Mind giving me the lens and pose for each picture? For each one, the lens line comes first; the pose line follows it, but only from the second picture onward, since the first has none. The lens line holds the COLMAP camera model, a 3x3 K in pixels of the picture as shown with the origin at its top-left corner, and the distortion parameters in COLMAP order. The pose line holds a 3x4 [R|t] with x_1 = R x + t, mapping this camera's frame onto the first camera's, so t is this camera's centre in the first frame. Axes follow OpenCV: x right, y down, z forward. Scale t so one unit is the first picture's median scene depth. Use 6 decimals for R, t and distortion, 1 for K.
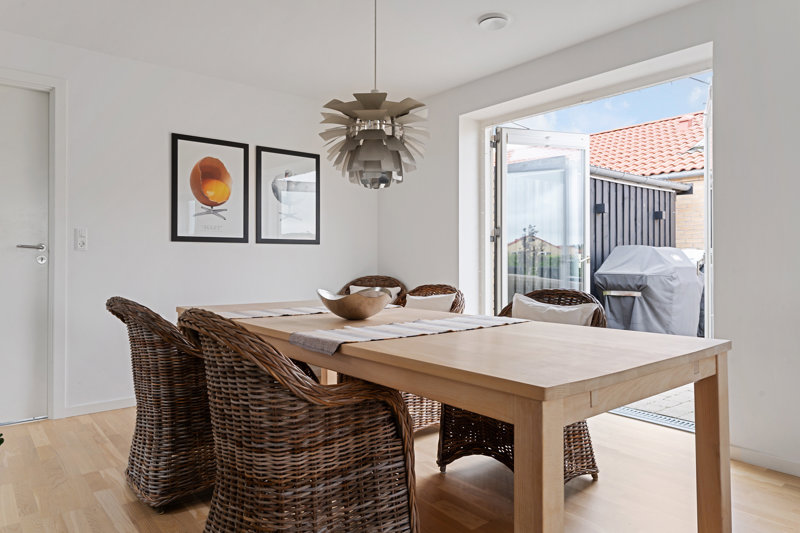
lens RADIAL K [[511.4, 0, 400.6], [0, 511.4, 255.0], [0, 0, 1]] dist [0.005375, -0.000503]
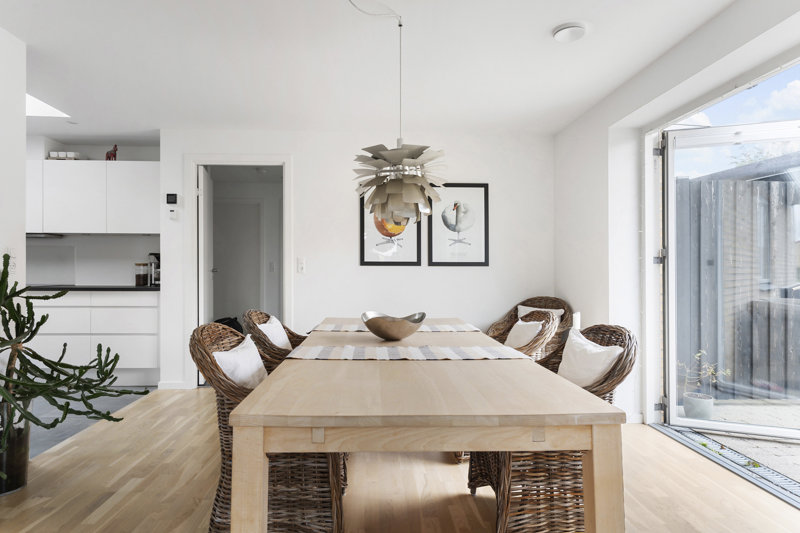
lens RADIAL K [[475.2, 0, 400.0], [0, 475.2, 266.5], [0, 0, 1]] dist [-0.001667, -0.000169]
pose [[0.798667, -0.001391, -0.601772, 0.342275], [0.001817, 0.999998, 0.000099, -0.023145], [0.601771, -0.001173, 0.798668, 0.094251]]
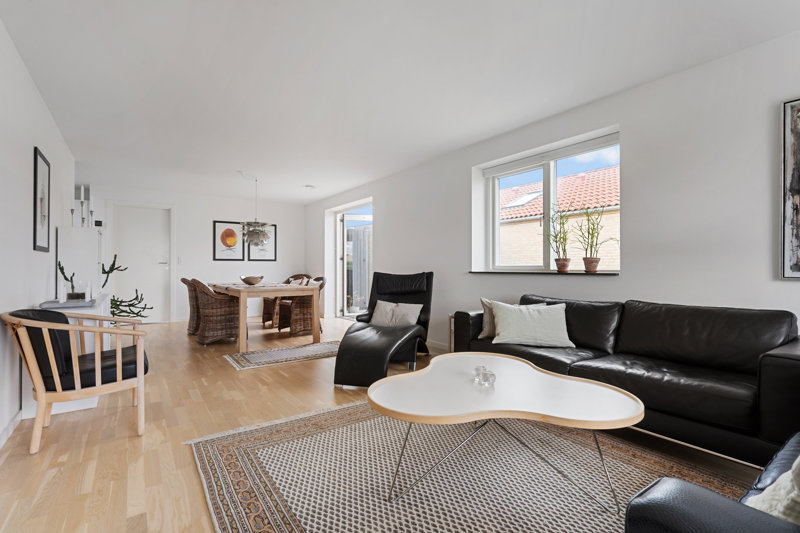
lens RADIAL K [[373.4, 0, 400.0], [0, 373.4, 266.5], [0, 0, 1]] dist [0.002241, 0.000178]
pose [[0.996883, -0.000314, -0.078892, 0.659070], [0.000514, 0.999997, 0.002521, 0.000022], [0.078891, -0.002554, 0.996880, -0.847230]]
